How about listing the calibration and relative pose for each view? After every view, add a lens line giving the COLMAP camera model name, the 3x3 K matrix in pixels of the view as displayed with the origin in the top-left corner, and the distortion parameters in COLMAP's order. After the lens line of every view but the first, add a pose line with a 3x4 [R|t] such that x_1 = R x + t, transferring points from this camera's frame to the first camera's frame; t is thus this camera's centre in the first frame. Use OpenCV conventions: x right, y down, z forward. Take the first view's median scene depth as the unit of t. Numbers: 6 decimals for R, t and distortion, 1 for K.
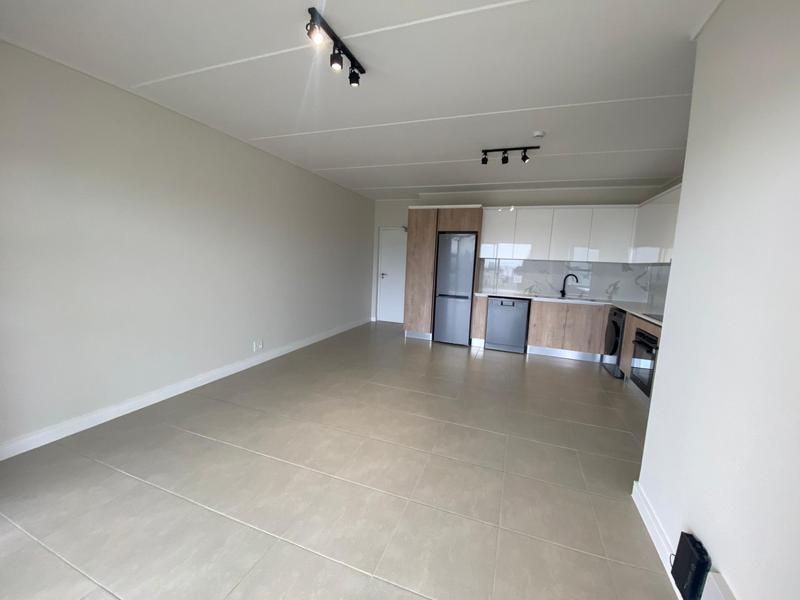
lens RADIAL K [[323.8, 0, 399.5], [0, 323.8, 299.3], [0, 0, 1]] dist [0.026948, -0.023343]
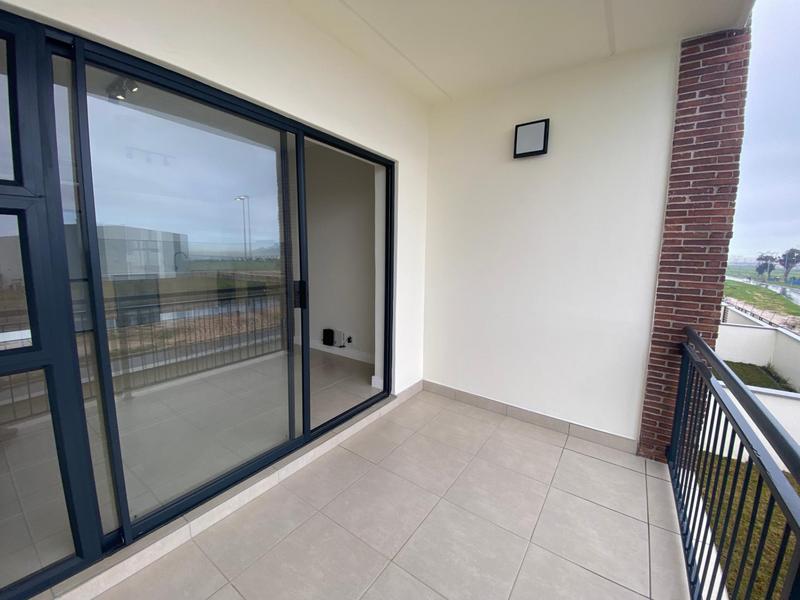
lens RADIAL K [[323.8, 0, 399.5], [0, 323.8, 299.3], [0, 0, 1]] dist [0.026948, -0.023343]
pose [[0.260797, -0.164298, 0.951310, -0.489839], [0.121236, 0.983184, 0.136567, 0.025553], [-0.957751, 0.079716, 0.276331, -0.145798]]
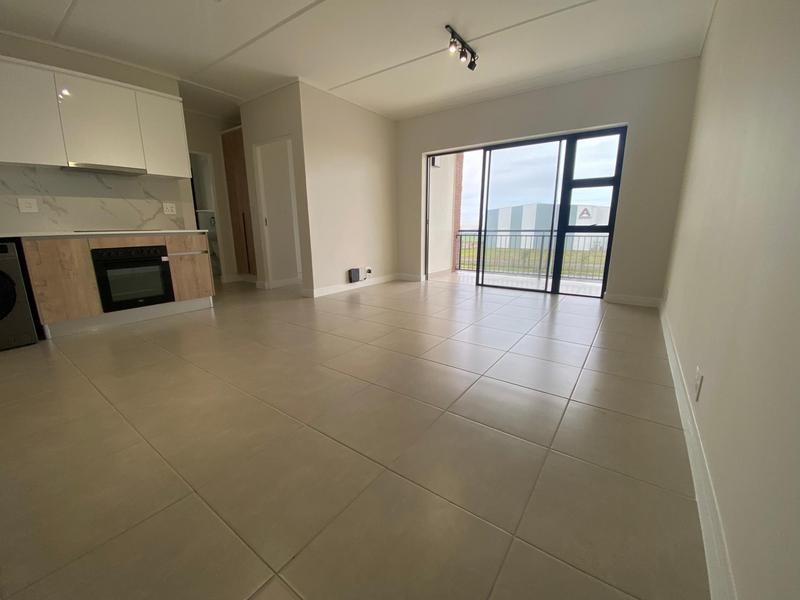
lens RADIAL K [[333.0, 0, 398.5], [0, 333.0, 311.1], [0, 0, 1]] dist [-0.000088, -0.012030]
pose [[-0.963642, -0.102590, 0.246718, -0.162366], [-0.005899, 0.931299, 0.364209, -0.053087], [-0.267132, 0.349511, -0.898044, 1.138414]]
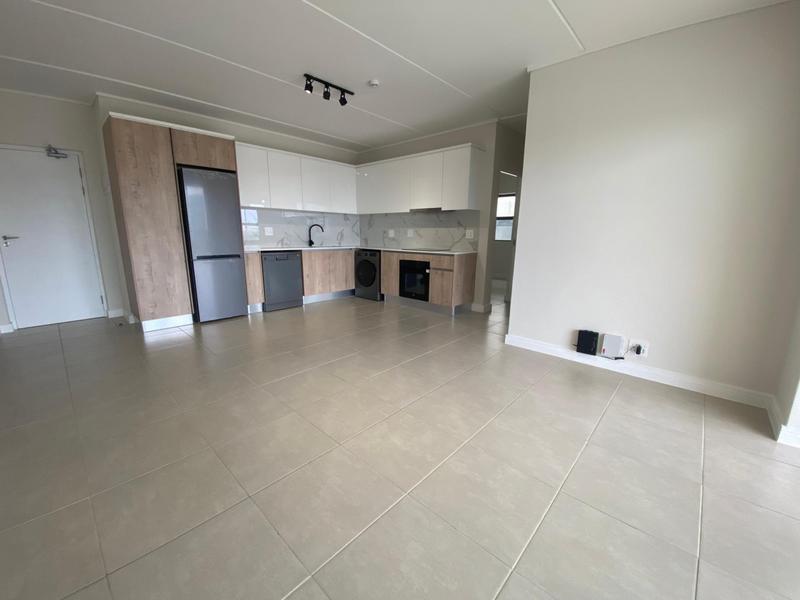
lens RADIAL K [[323.8, 0, 399.5], [0, 323.8, 299.3], [0, 0, 1]] dist [0.026948, -0.023343]
pose [[0.382403, -0.225800, 0.895981, -0.400722], [0.114771, 0.973779, 0.196422, -0.014838], [-0.916840, 0.027720, 0.398291, 0.325801]]
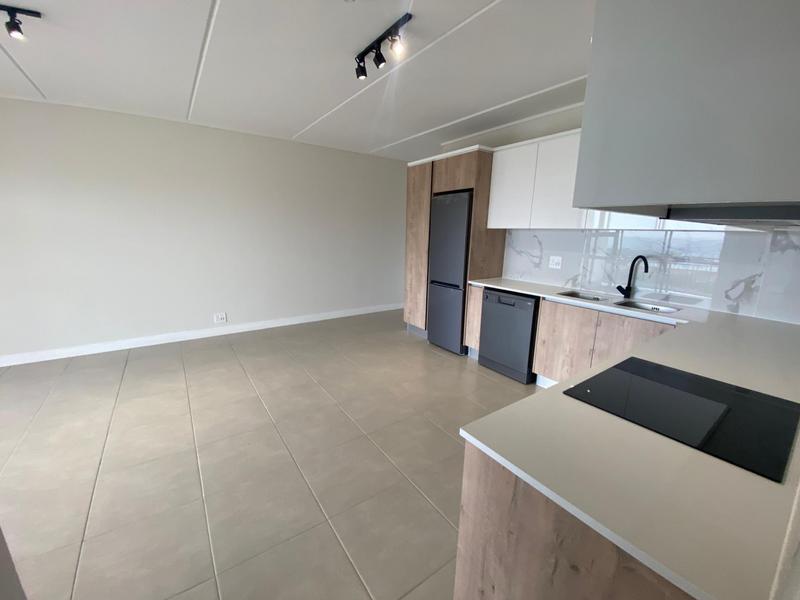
lens RADIAL K [[327.0, 0, 400.2], [0, 327.0, 302.9], [0, 0, 1]] dist [0.024980, -0.023826]
pose [[0.822784, 0.094468, -0.560448, 0.522278], [-0.050413, 0.994333, 0.093593, -0.032911], [0.566114, -0.048753, 0.822884, 0.361700]]
